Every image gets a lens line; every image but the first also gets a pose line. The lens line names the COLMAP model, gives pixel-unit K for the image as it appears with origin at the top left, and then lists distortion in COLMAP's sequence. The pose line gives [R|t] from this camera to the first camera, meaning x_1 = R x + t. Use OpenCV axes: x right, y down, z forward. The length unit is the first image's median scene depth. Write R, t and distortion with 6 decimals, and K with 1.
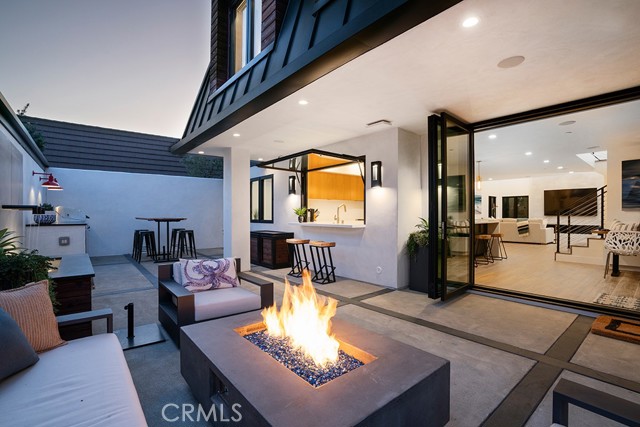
lens RADIAL K [[297.2, 0, 320.0], [0, 297.2, 213.5], [0, 0, 1]] dist [-0.062114, 0.026176]
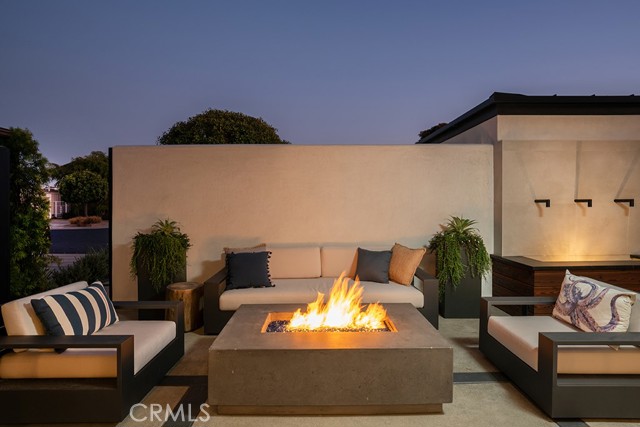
lens RADIAL K [[371.7, 0, 334.6], [0, 371.7, 212.3], [0, 0, 1]] dist [-0.002546, -0.000897]
pose [[-0.608390, 0.020300, -0.793379, 0.369198], [0.007387, 0.999774, 0.019917, -0.008077], [0.793604, 0.006256, -0.608403, 0.670046]]
